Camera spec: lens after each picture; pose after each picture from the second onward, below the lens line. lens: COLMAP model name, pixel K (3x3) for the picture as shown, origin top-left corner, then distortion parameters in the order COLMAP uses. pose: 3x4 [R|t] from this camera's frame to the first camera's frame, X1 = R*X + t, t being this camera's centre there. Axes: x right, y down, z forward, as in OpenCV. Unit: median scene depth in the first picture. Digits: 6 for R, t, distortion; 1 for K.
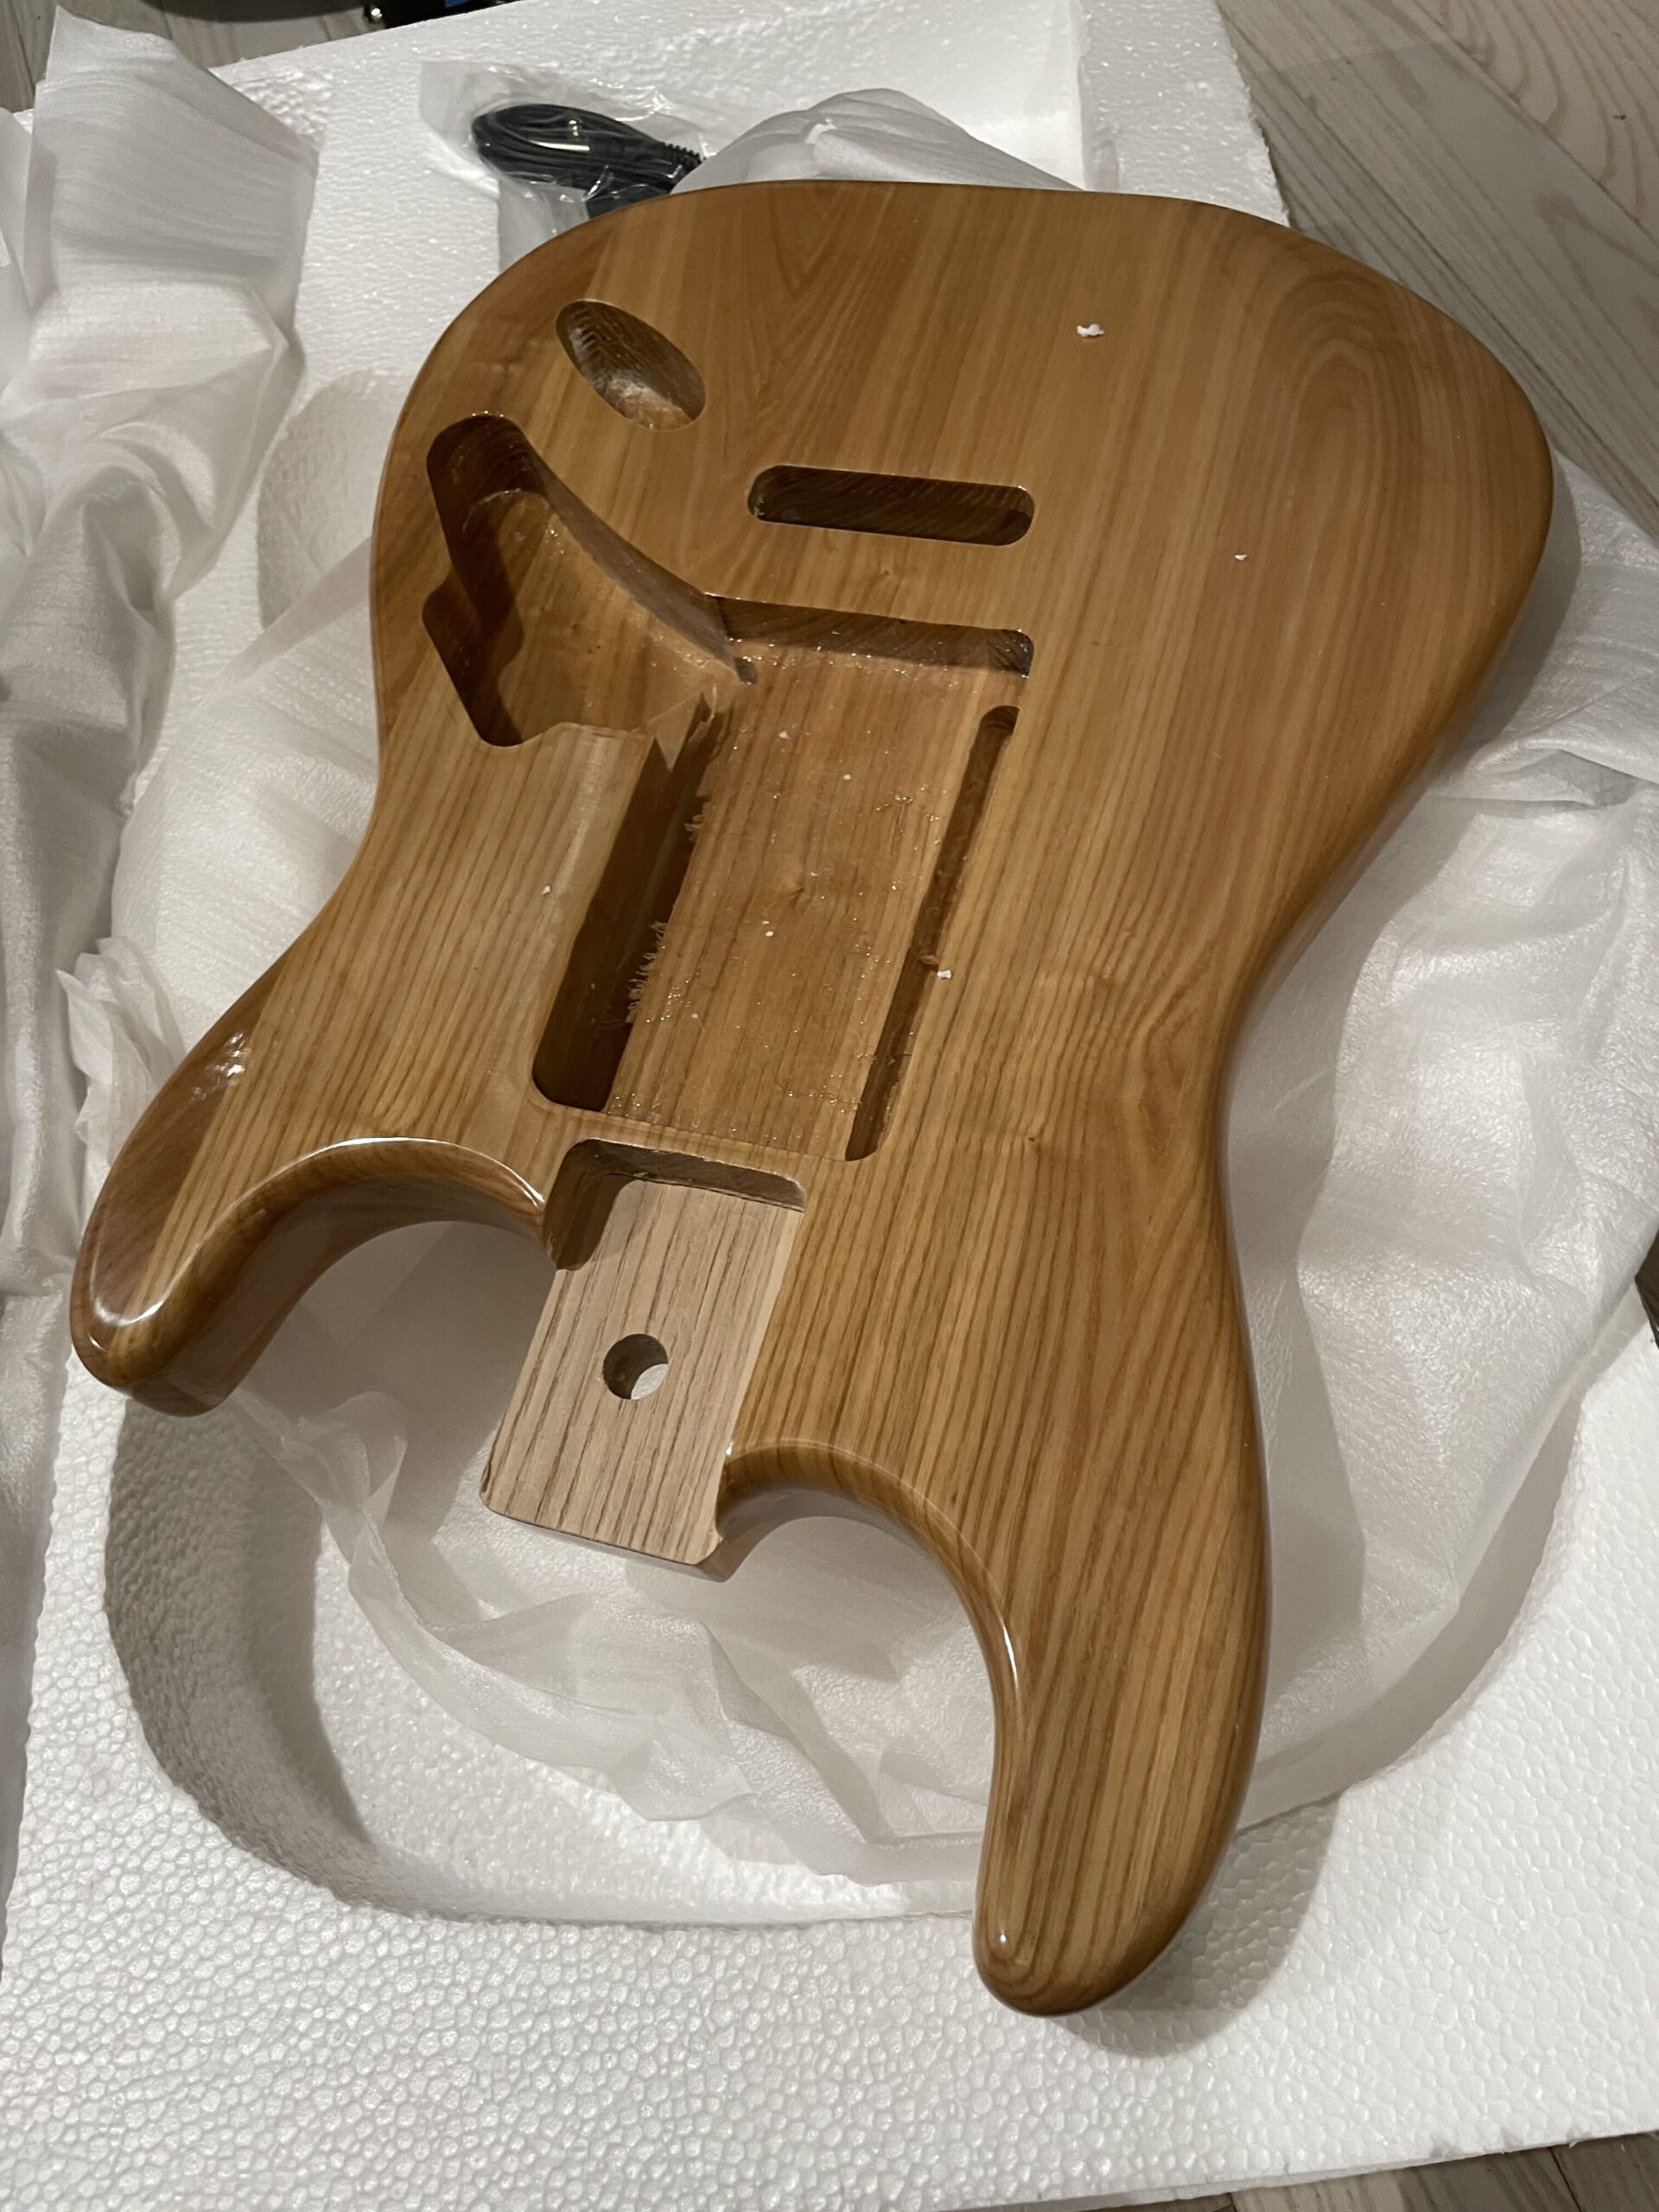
lens RADIAL K [[1693.3, 0, 839.7], [0, 1693.3, 1076.4], [0, 0, 1]] dist [0.075595, -0.115065]
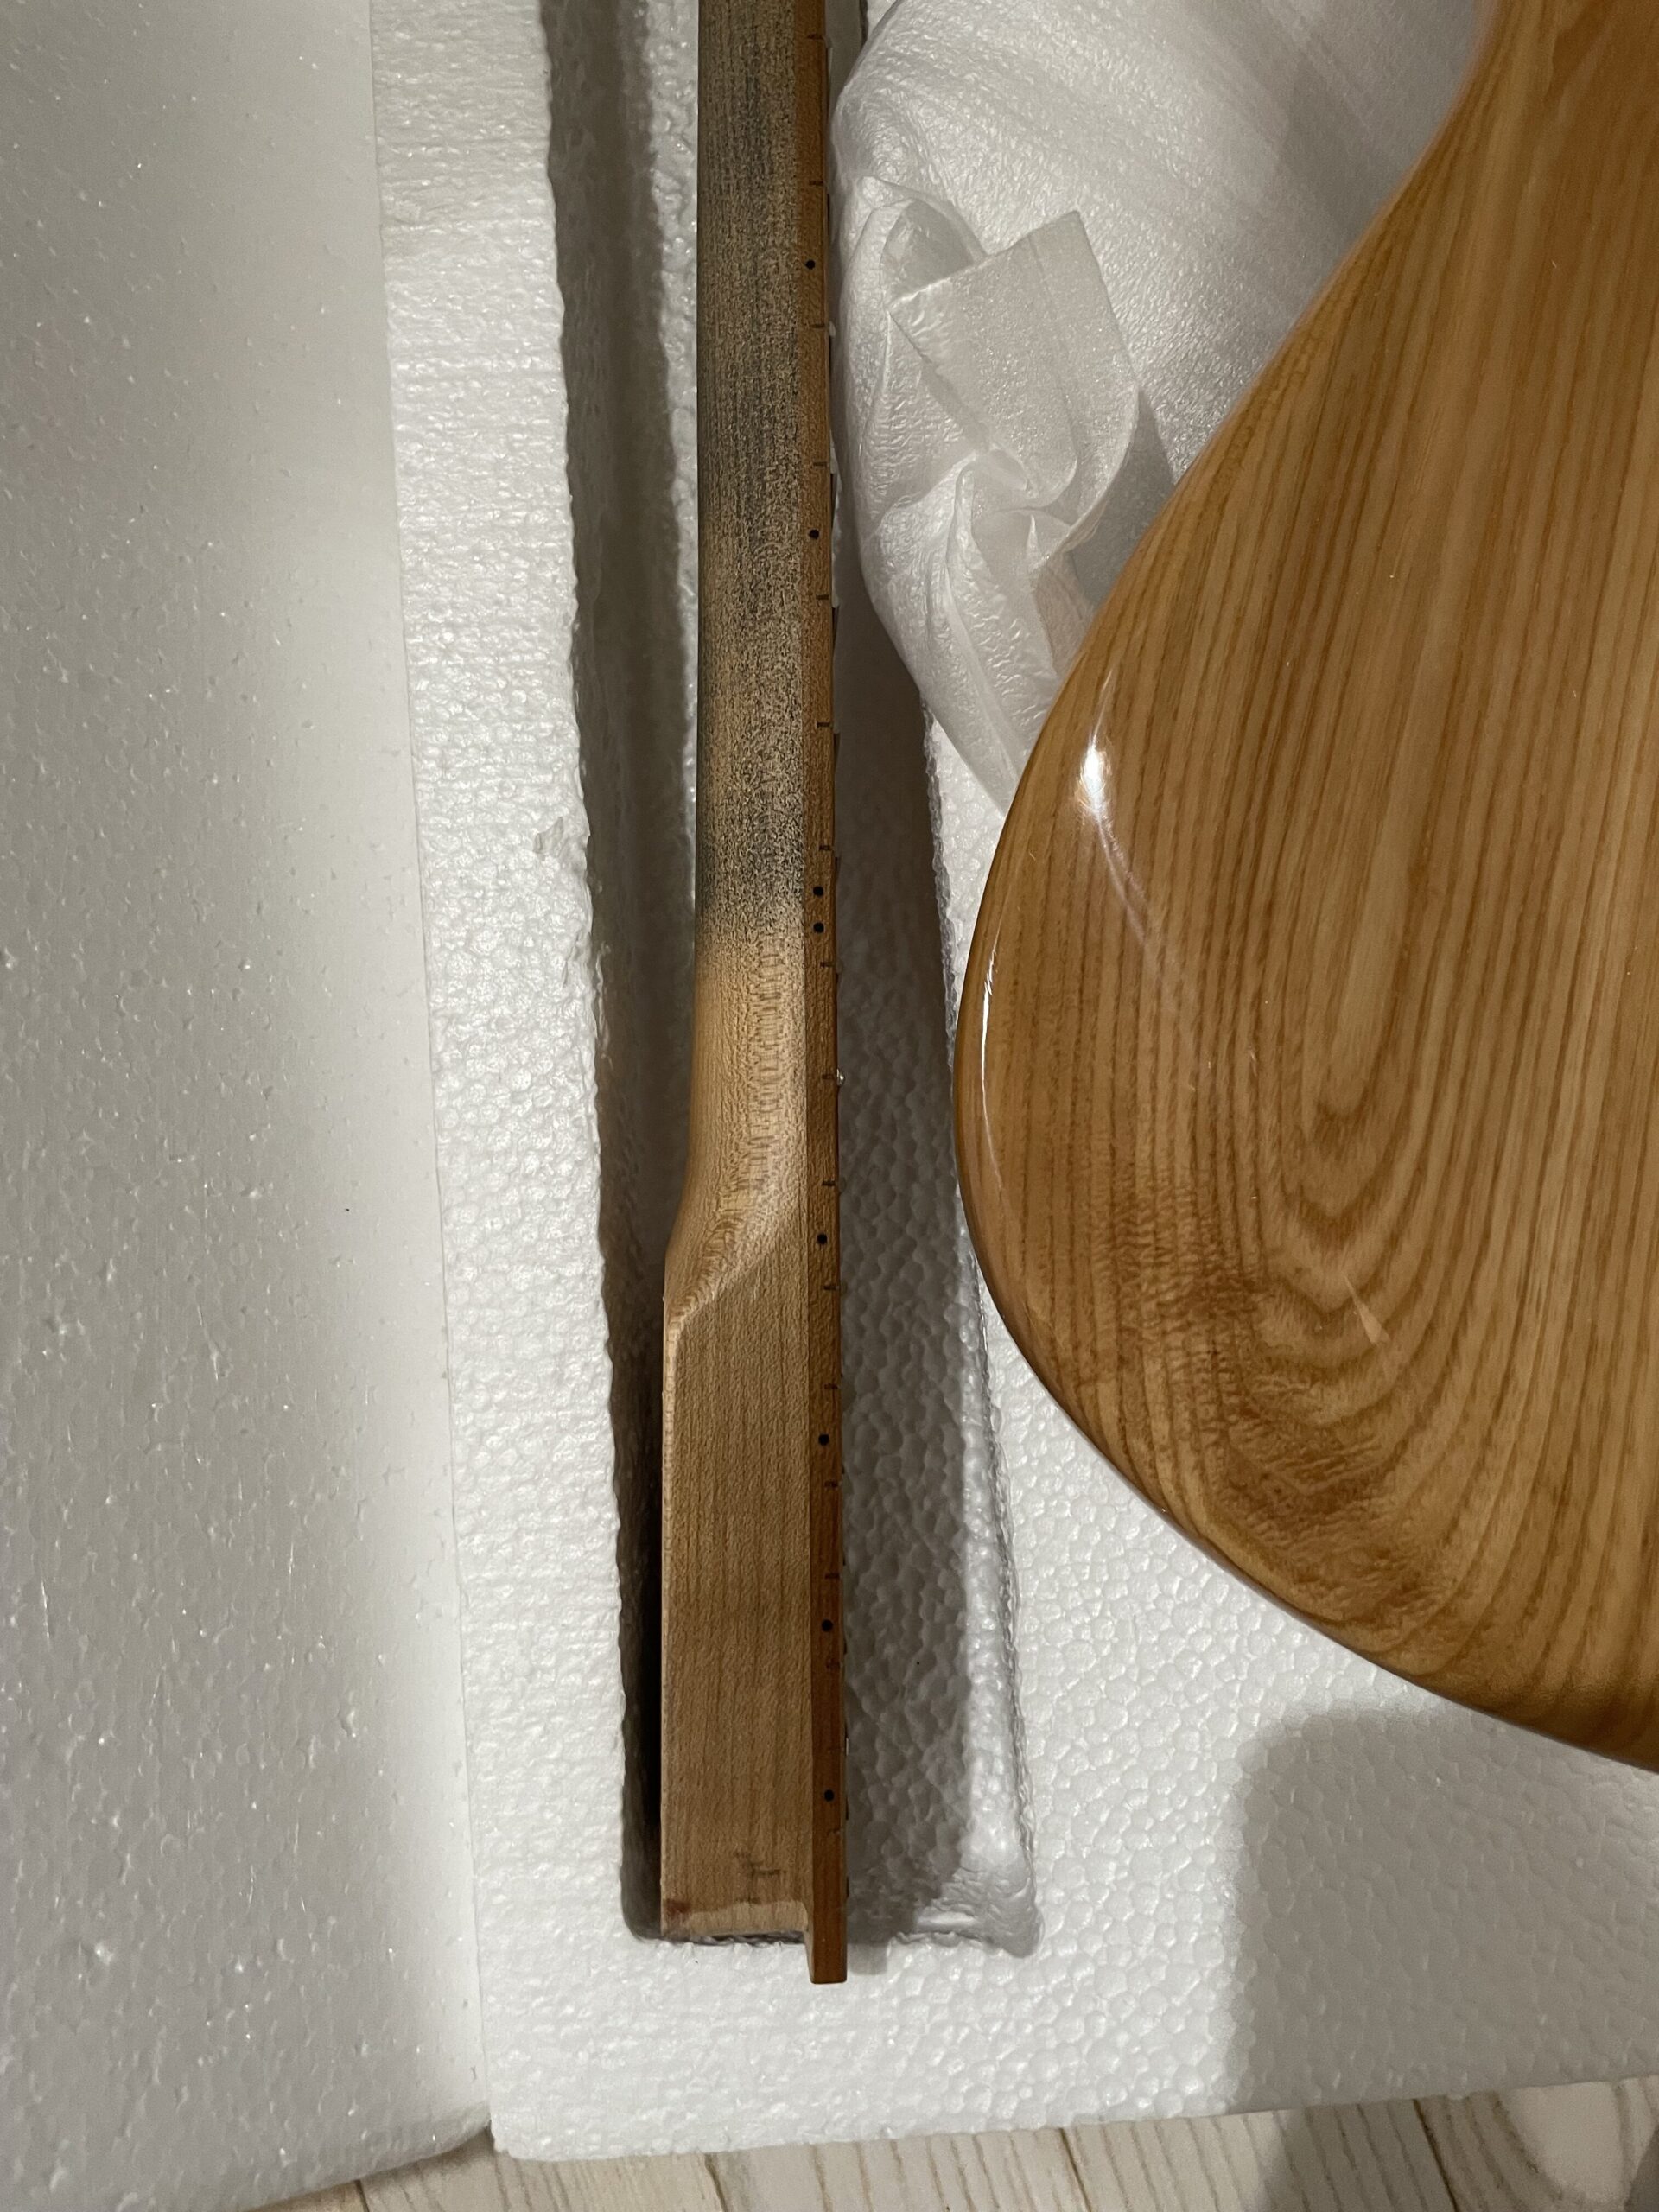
lens RADIAL K [[1693.3, 0, 835.8], [0, 1693.3, 1089.6], [0, 0, 1]] dist [0.075595, -0.115065]
pose [[0.994670, 0.026812, 0.099564, -0.633985], [-0.055990, 0.951289, 0.303173, 0.032356], [-0.086585, -0.307132, 0.947720, 0.368973]]
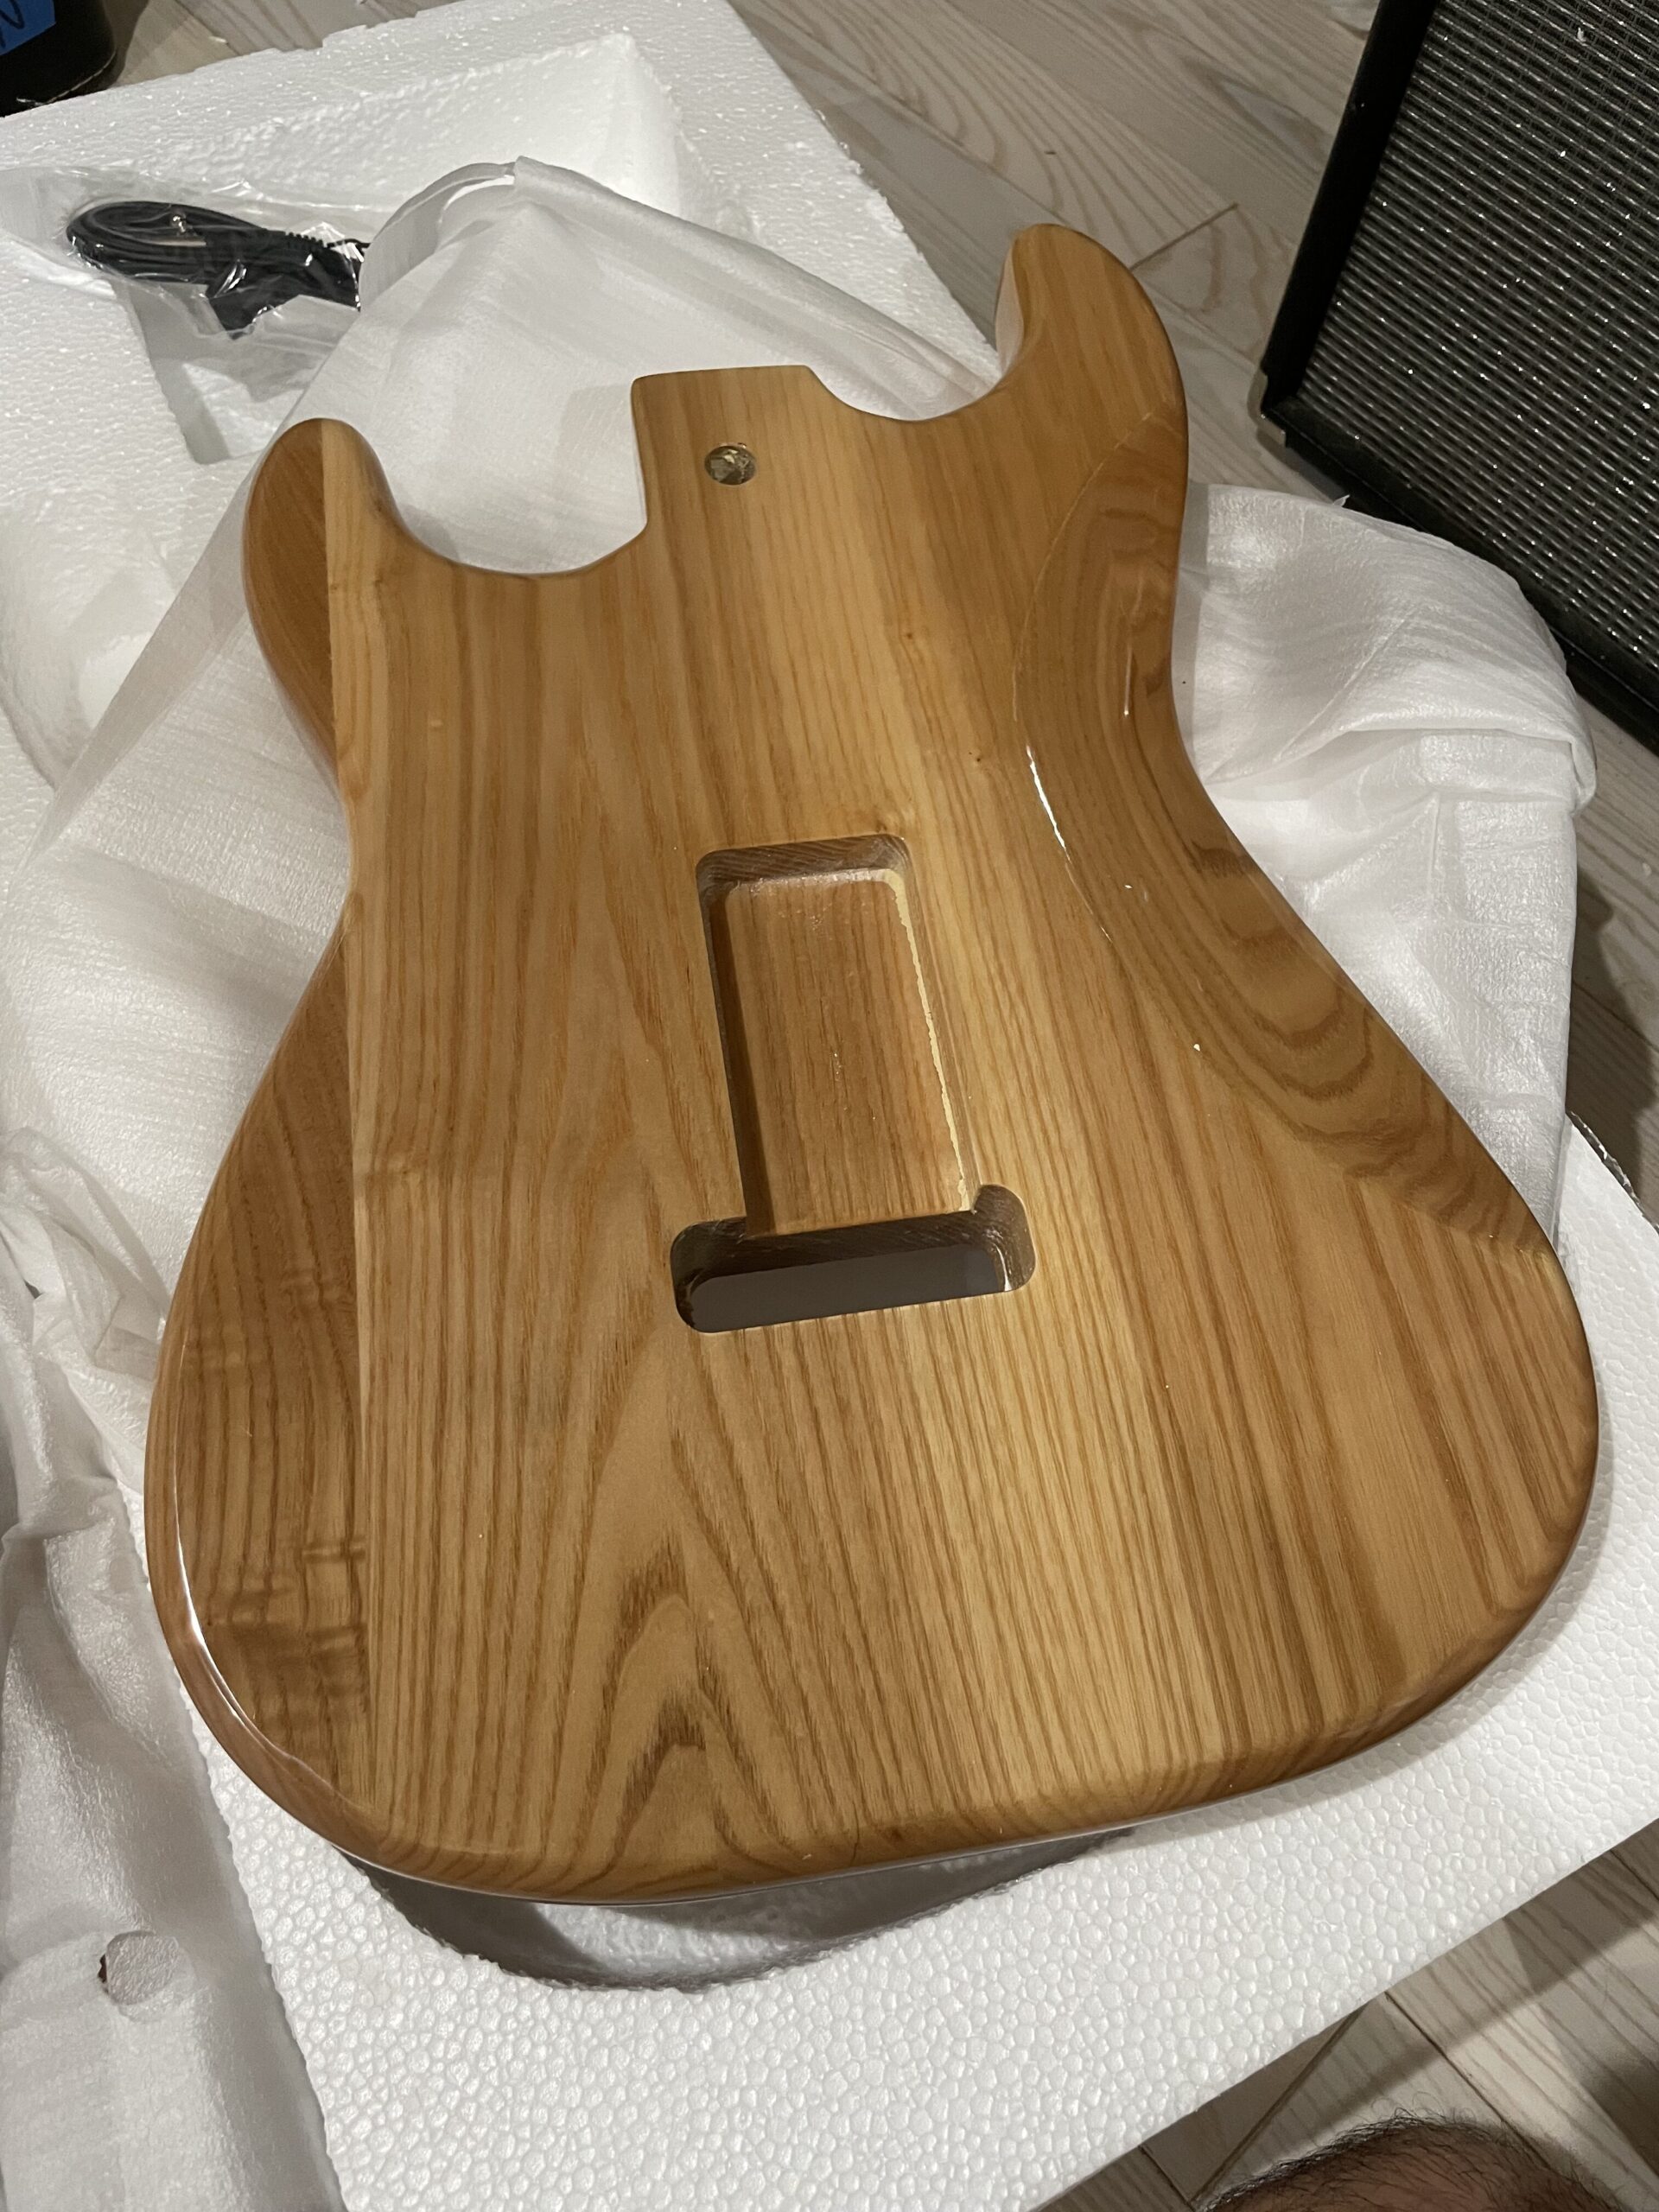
lens RADIAL K [[1693.3, 0, 839.3], [0, 1693.3, 1087.1], [0, 0, 1]] dist [0.075595, -0.115065]
pose [[0.916037, -0.231697, 0.327402, -0.396579], [0.240001, 0.970650, 0.015414, -0.017261], [-0.321364, 0.064457, 0.944759, 0.010552]]
